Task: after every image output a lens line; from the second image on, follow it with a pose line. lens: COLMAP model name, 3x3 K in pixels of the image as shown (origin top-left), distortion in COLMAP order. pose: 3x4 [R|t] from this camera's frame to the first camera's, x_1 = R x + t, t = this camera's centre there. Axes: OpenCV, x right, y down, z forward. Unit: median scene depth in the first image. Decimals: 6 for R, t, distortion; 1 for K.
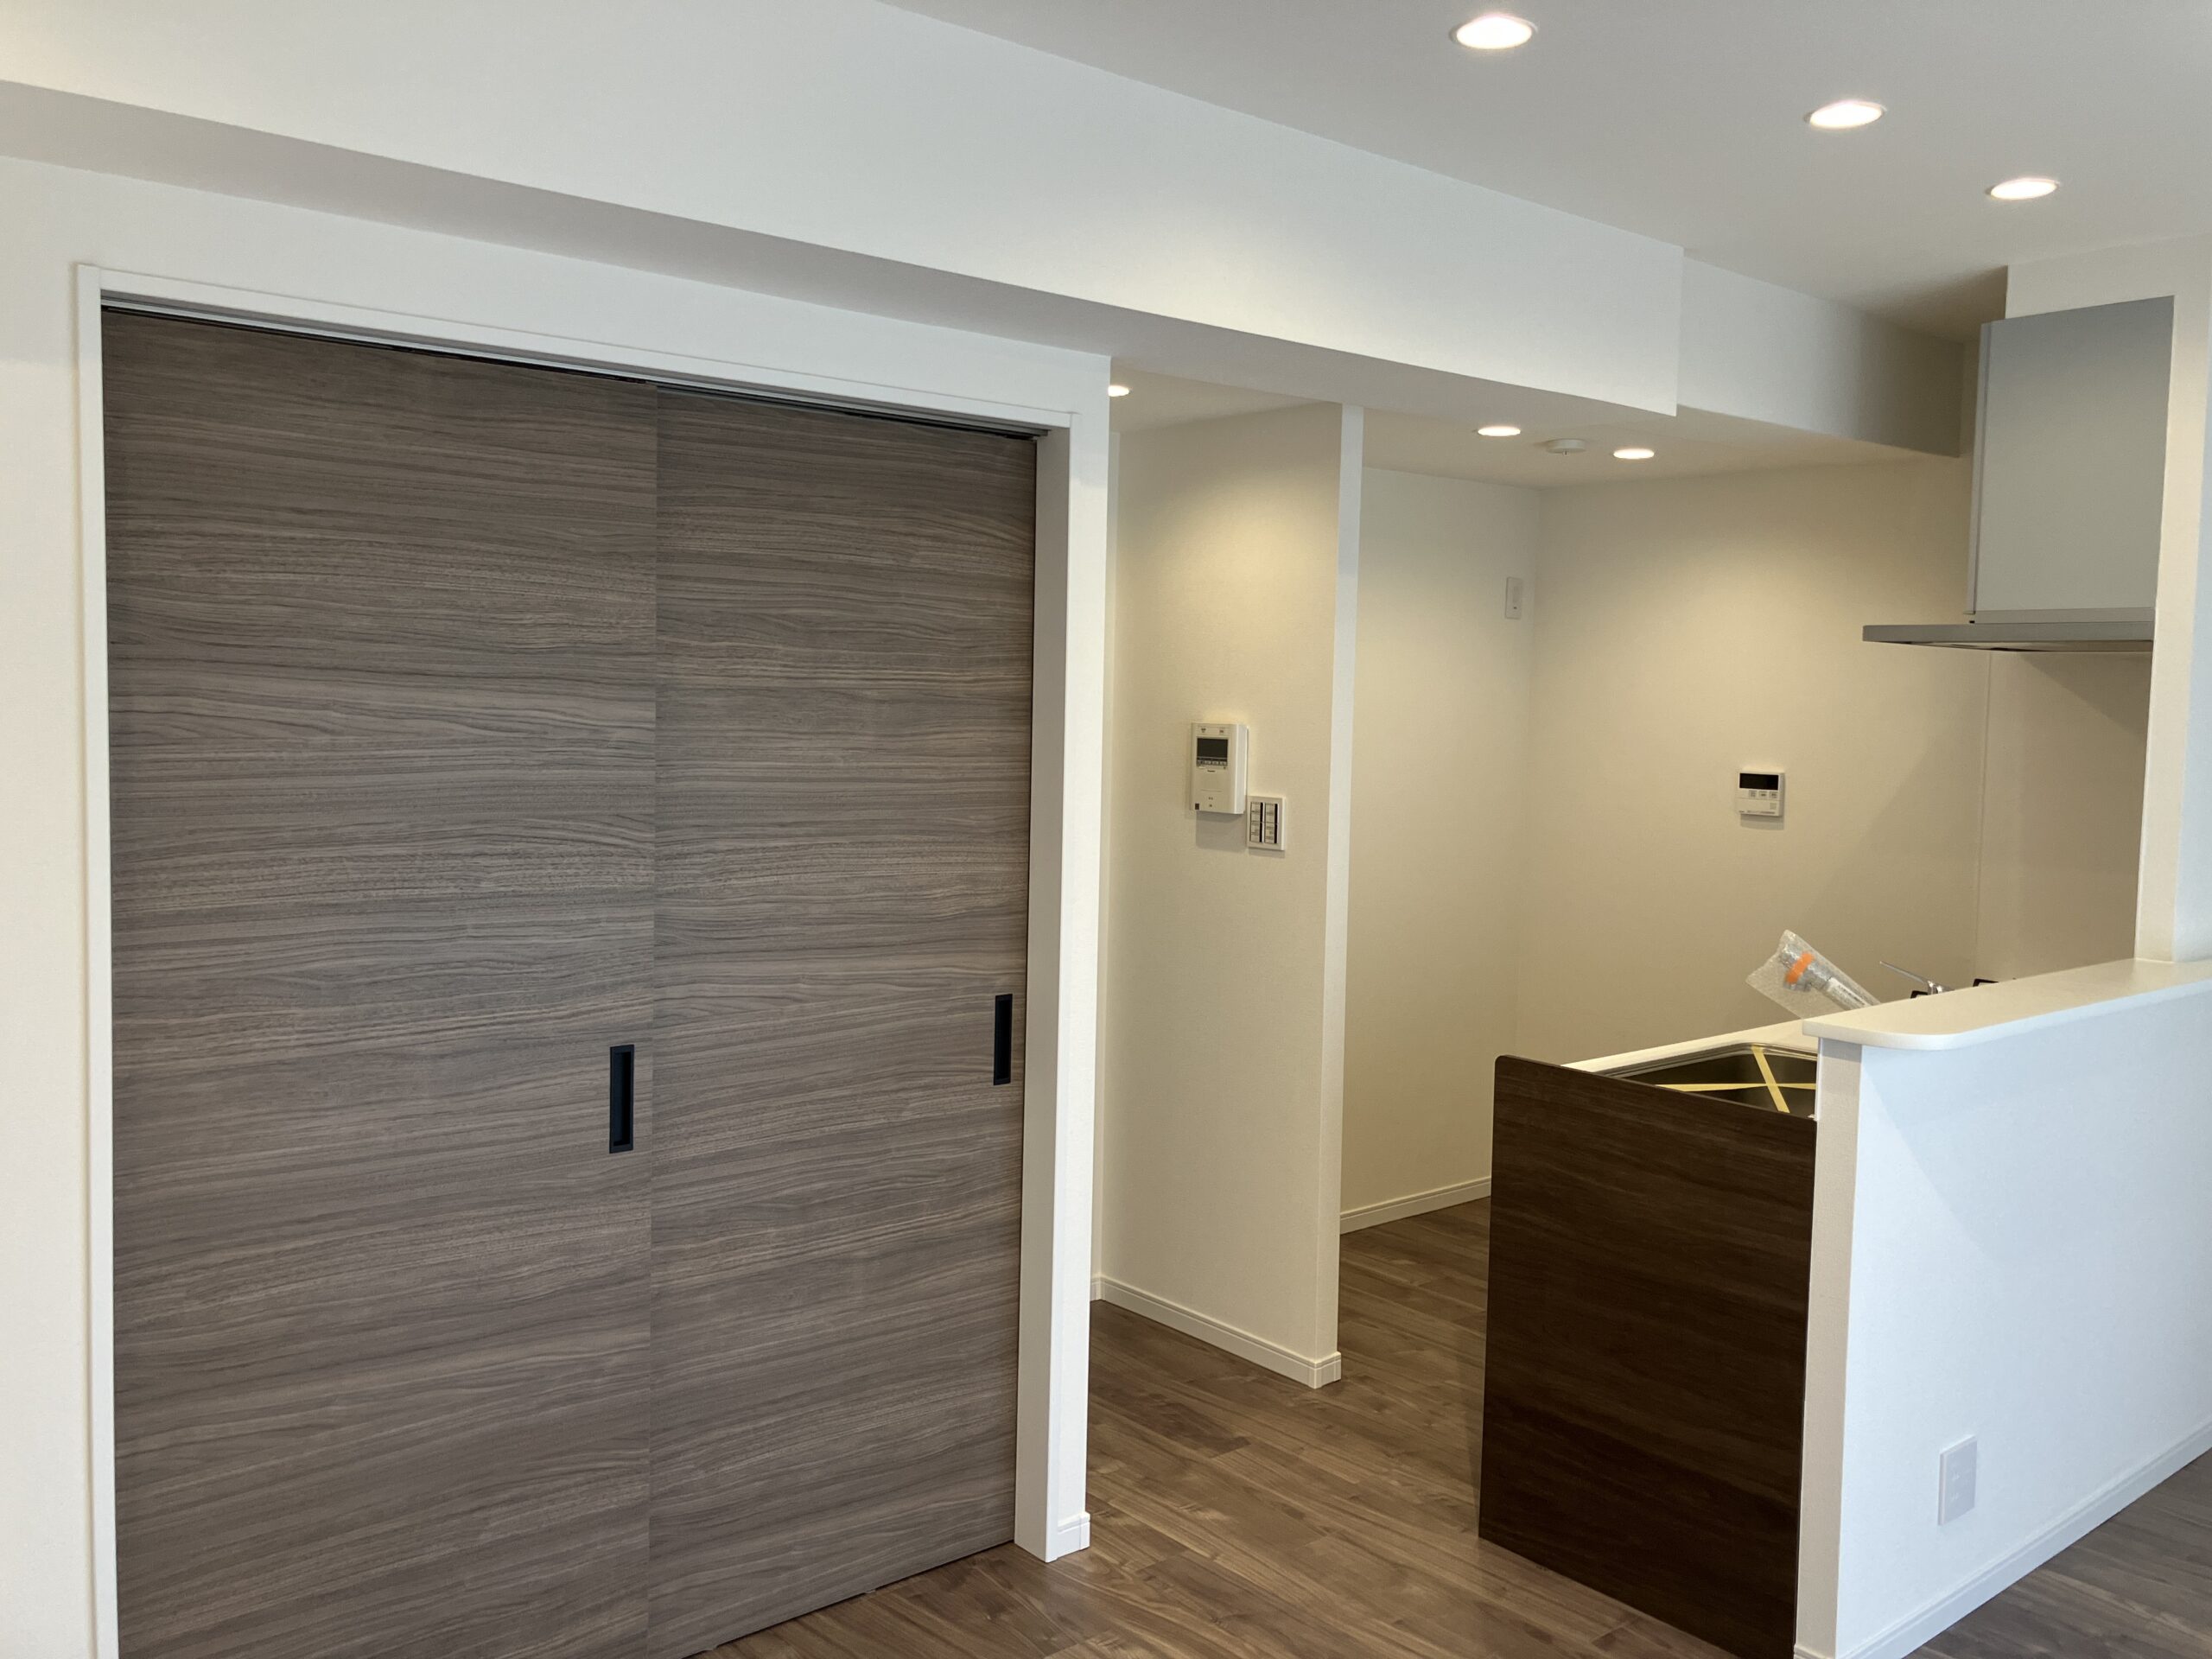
lens RADIAL K [[1821.4, 0, 1123.7], [0, 1821.4, 794.0], [0, 0, 1]] dist [0.035431, -0.029608]
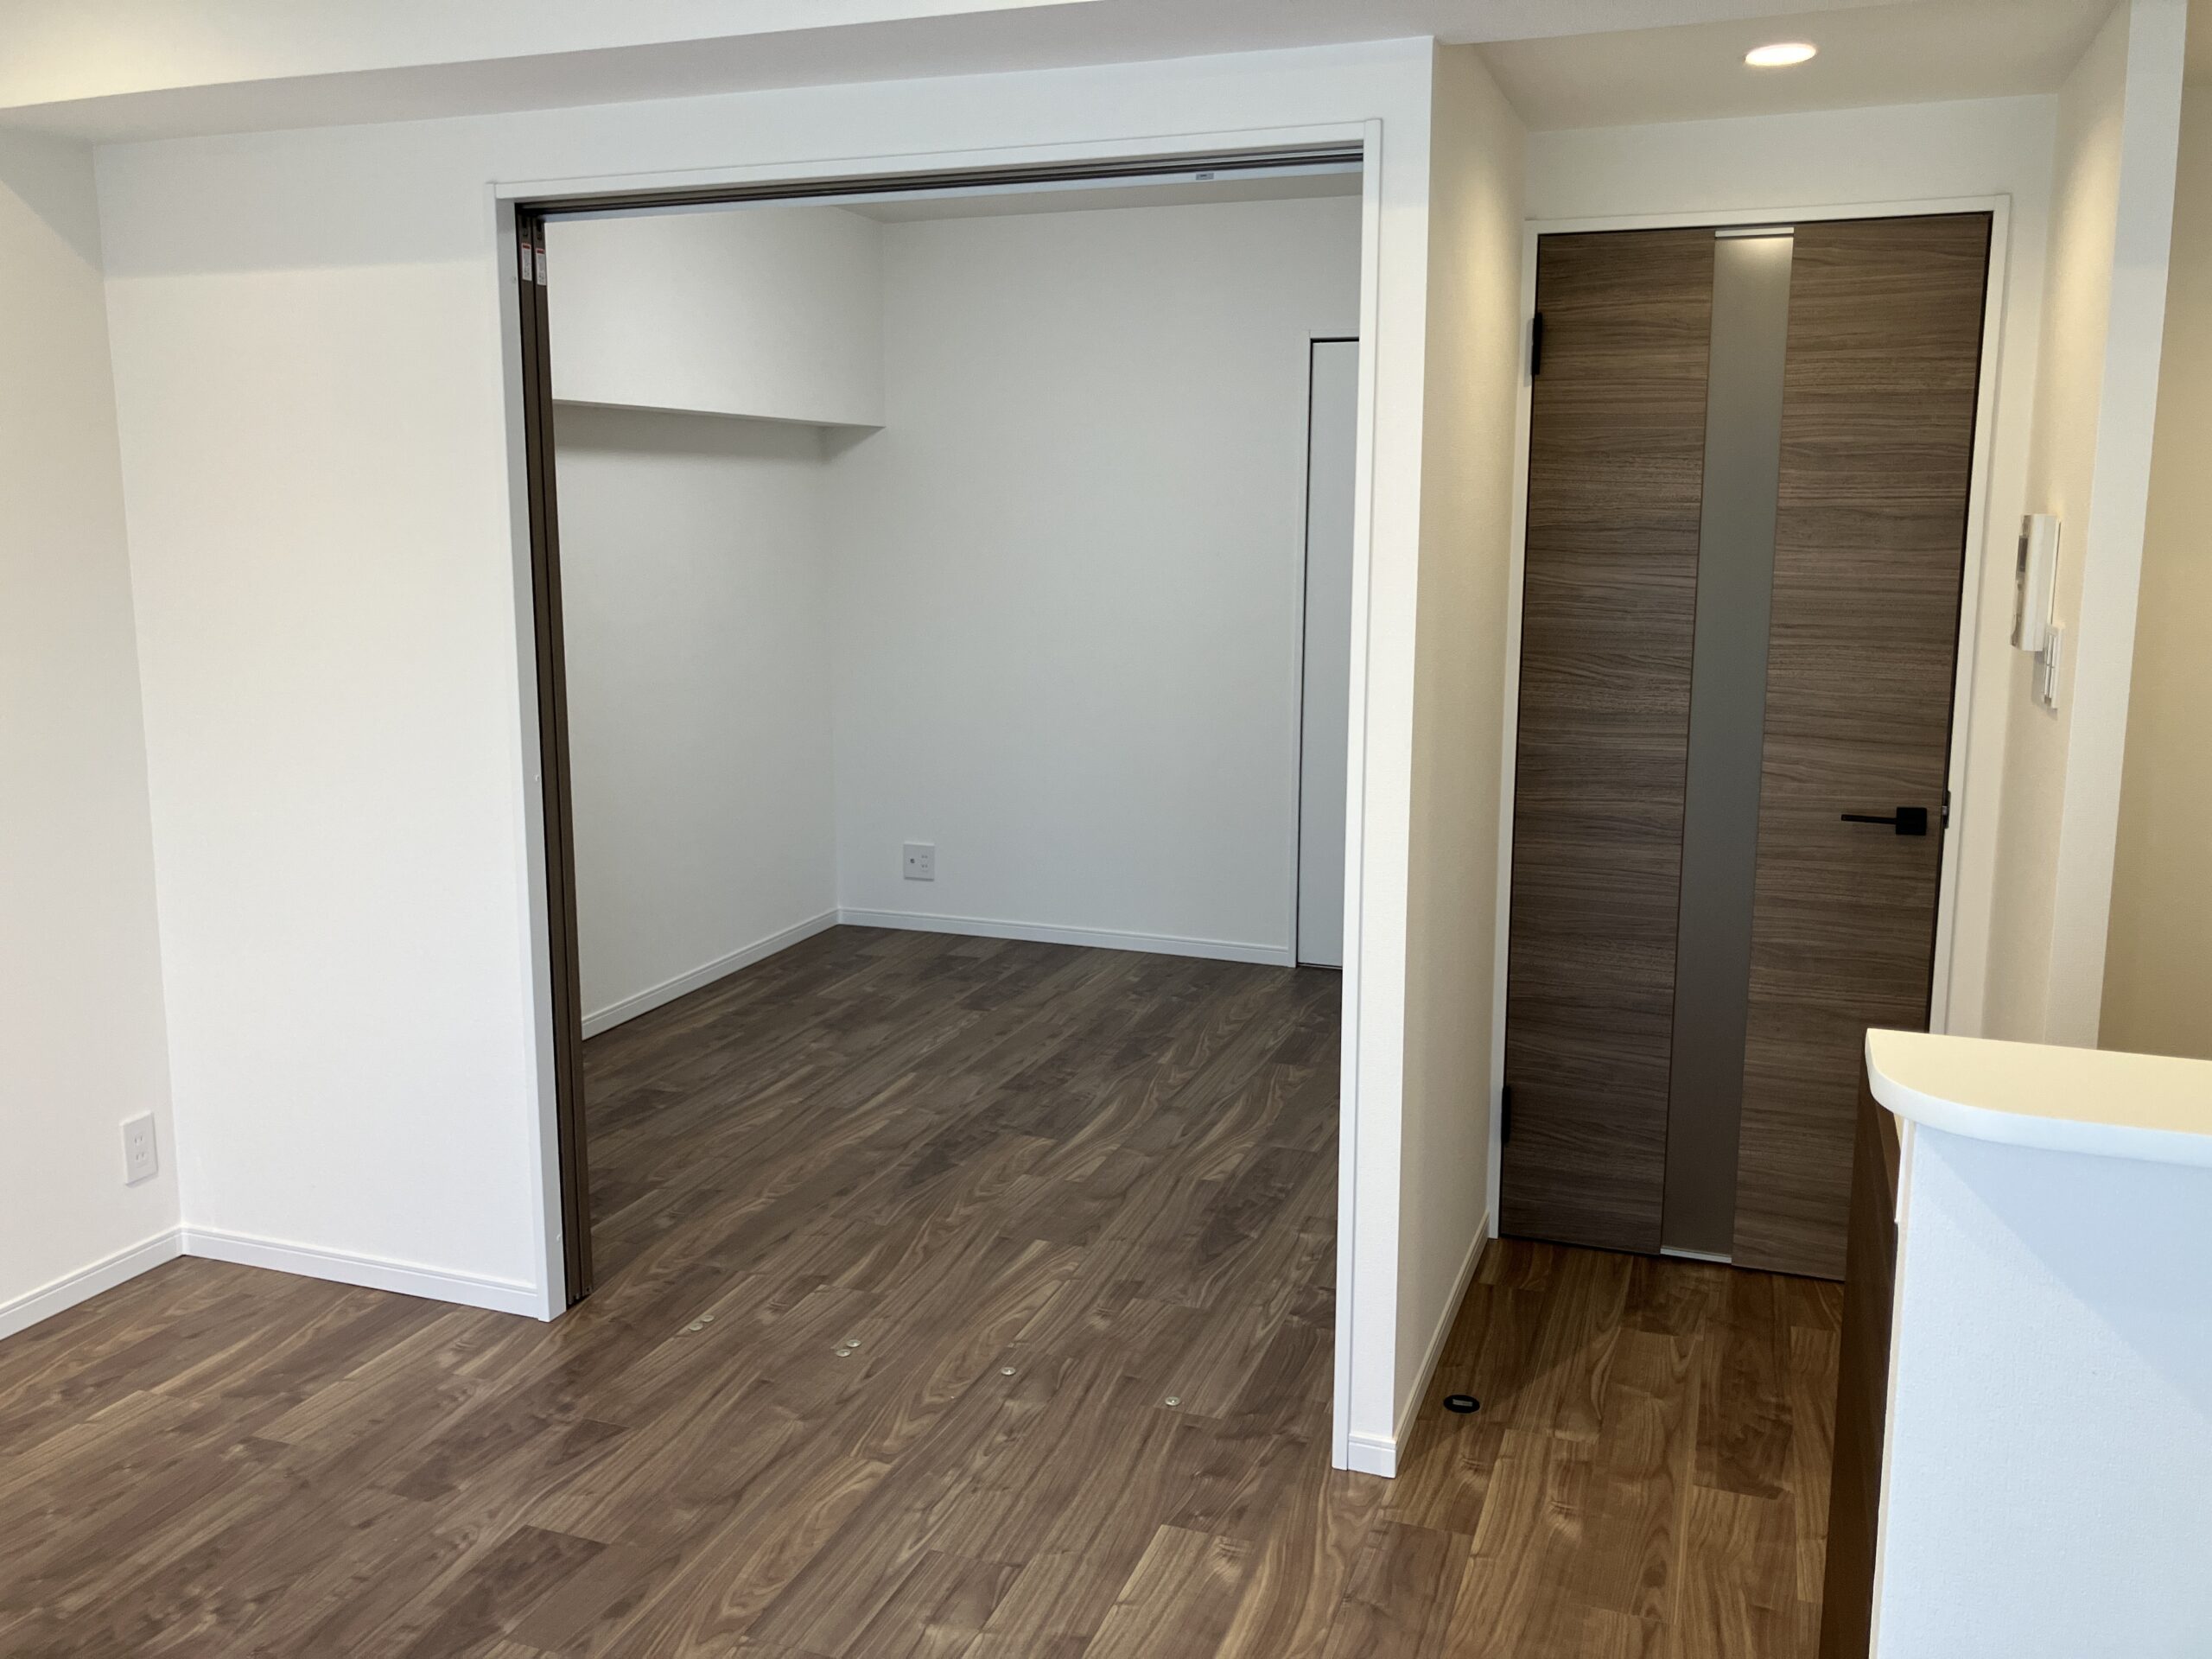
lens RADIAL K [[1821.4, 0, 1127.1], [0, 1821.4, 791.0], [0, 0, 1]] dist [0.035431, -0.029608]
pose [[0.504944, 0.116098, -0.855308, 0.475823], [-0.041872, 0.993041, 0.110074, 0.002054], [0.862136, -0.019767, 0.506292, 0.360651]]
